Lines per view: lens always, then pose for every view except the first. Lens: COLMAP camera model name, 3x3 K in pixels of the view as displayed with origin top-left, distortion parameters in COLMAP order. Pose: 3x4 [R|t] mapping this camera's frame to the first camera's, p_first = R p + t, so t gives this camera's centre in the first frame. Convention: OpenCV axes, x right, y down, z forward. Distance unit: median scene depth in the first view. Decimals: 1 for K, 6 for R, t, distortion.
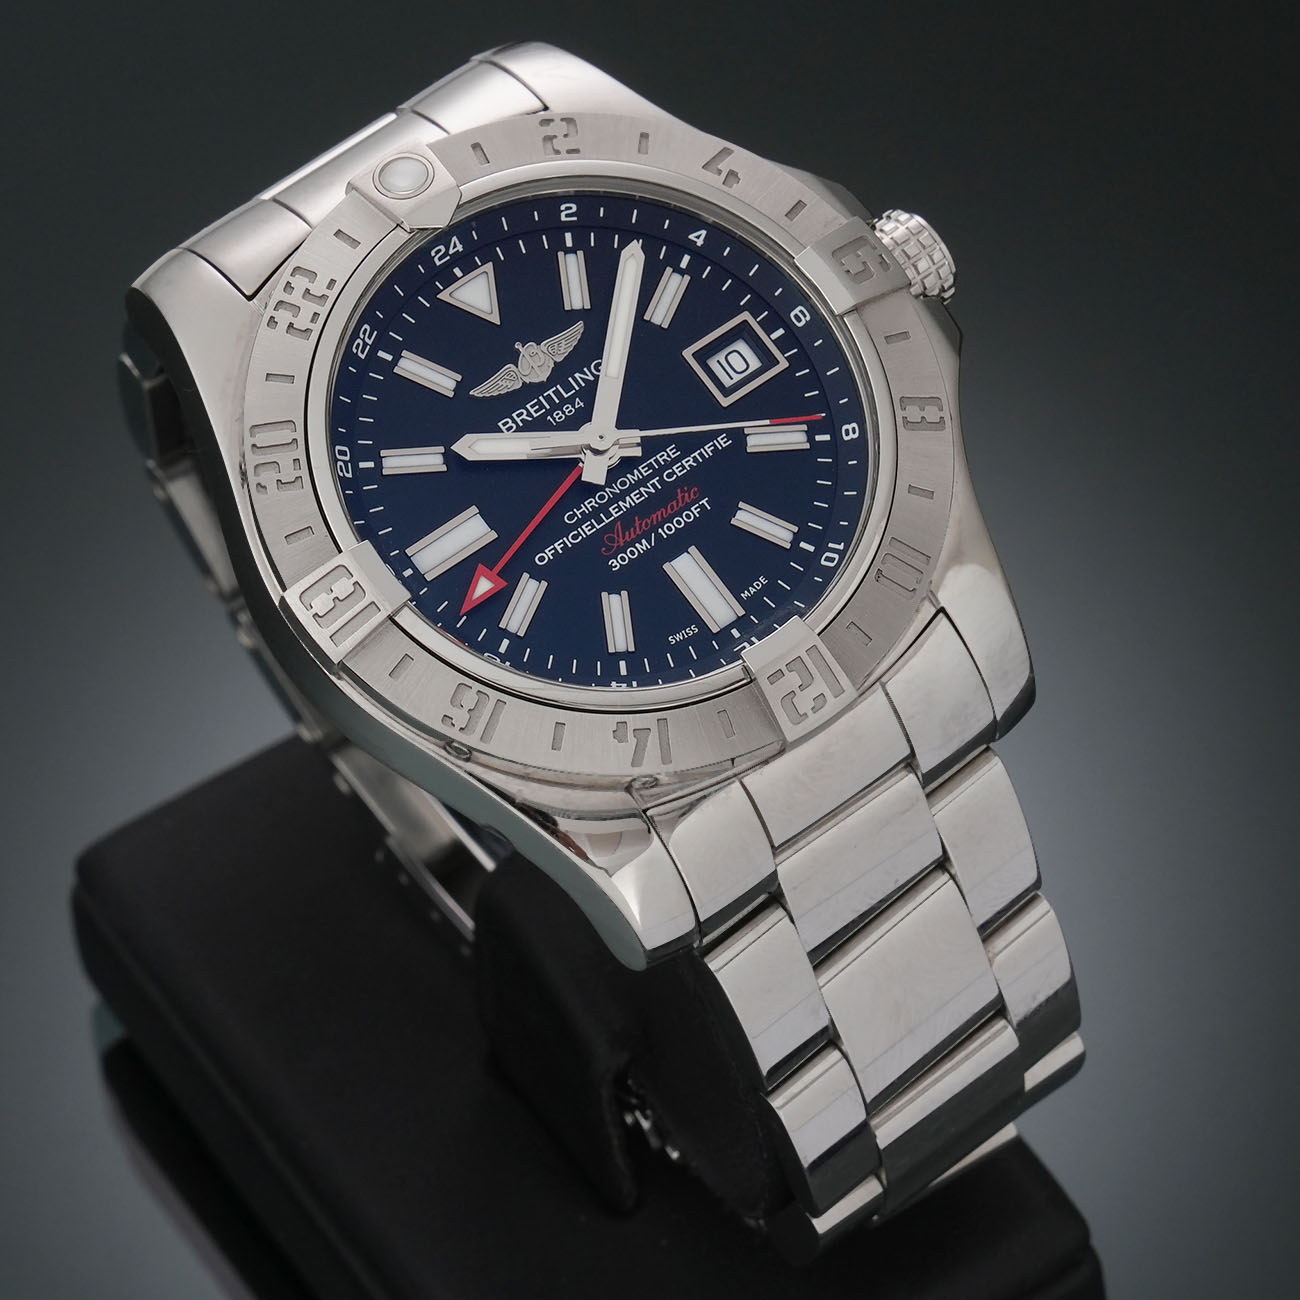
lens RADIAL K [[8064.5, 0, 650.0], [0, 8064.5, 650.0], [0, 0, 1]] dist [0.021079, -0.564040]
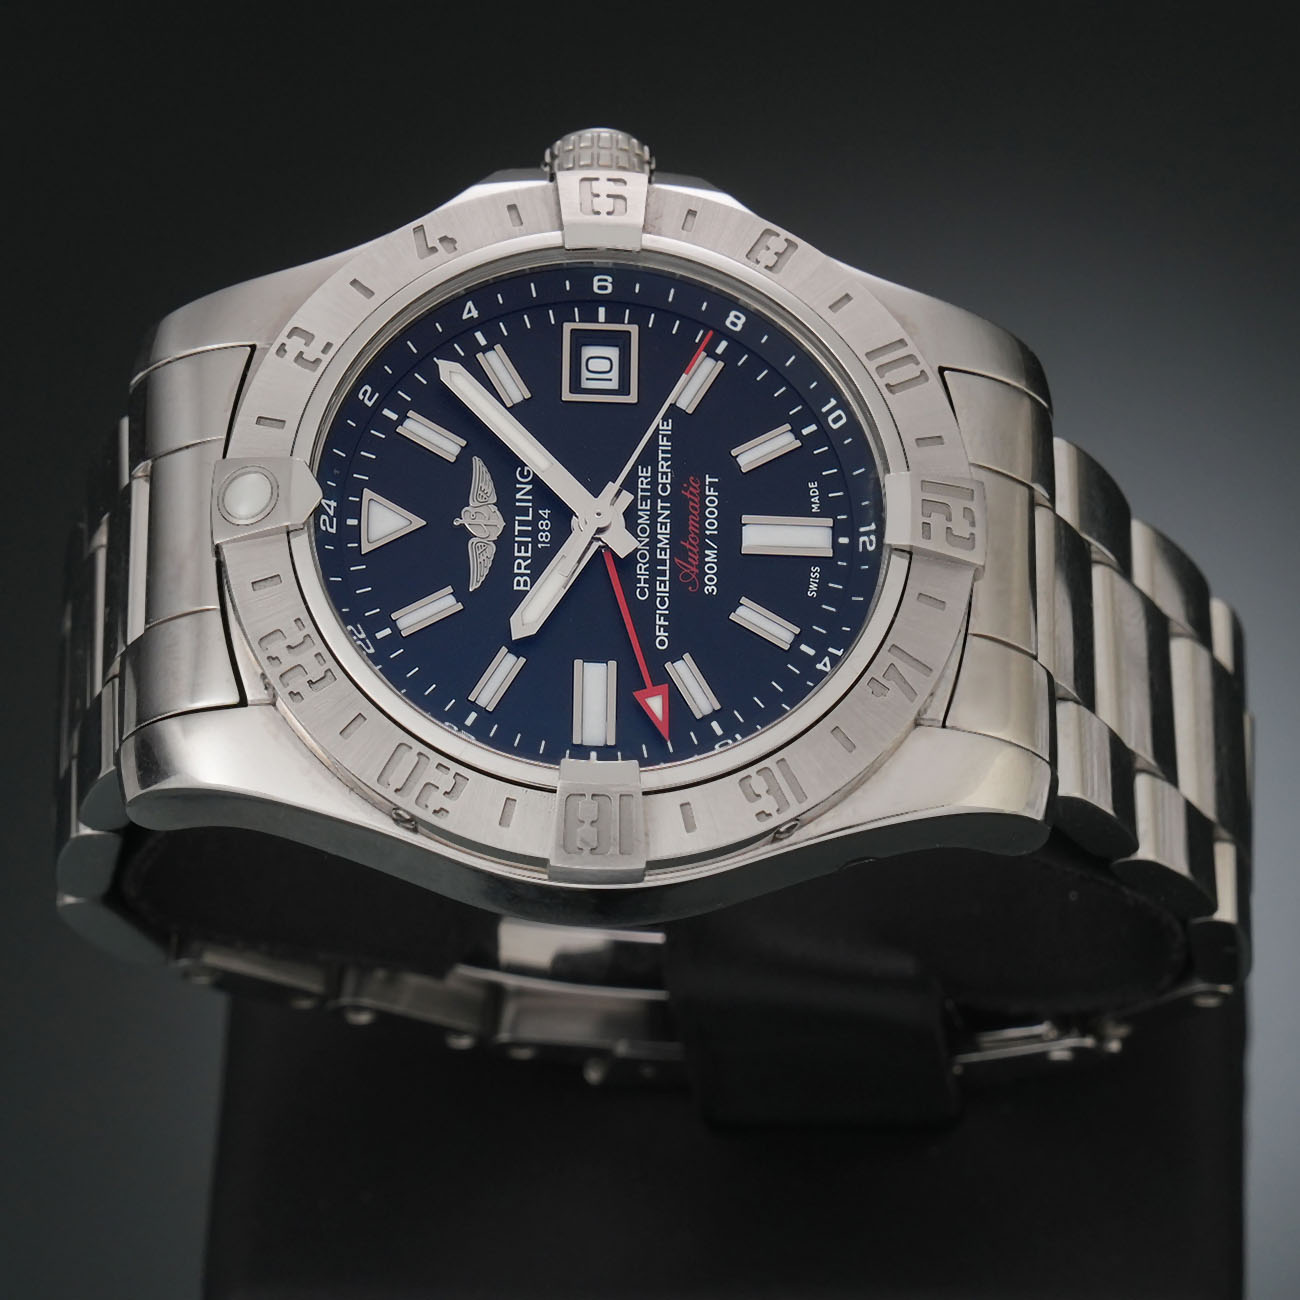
lens RADIAL K [[8064.5, 0, 650.0], [0, 8064.5, 650.0], [0, 0, 1]] dist [0.021079, -0.564040]
pose [[0.613281, -0.755626, 0.230034, -0.232194], [0.747355, 0.649375, 0.140617, -0.144584], [-0.255632, 0.085679, 0.962970, 0.084058]]
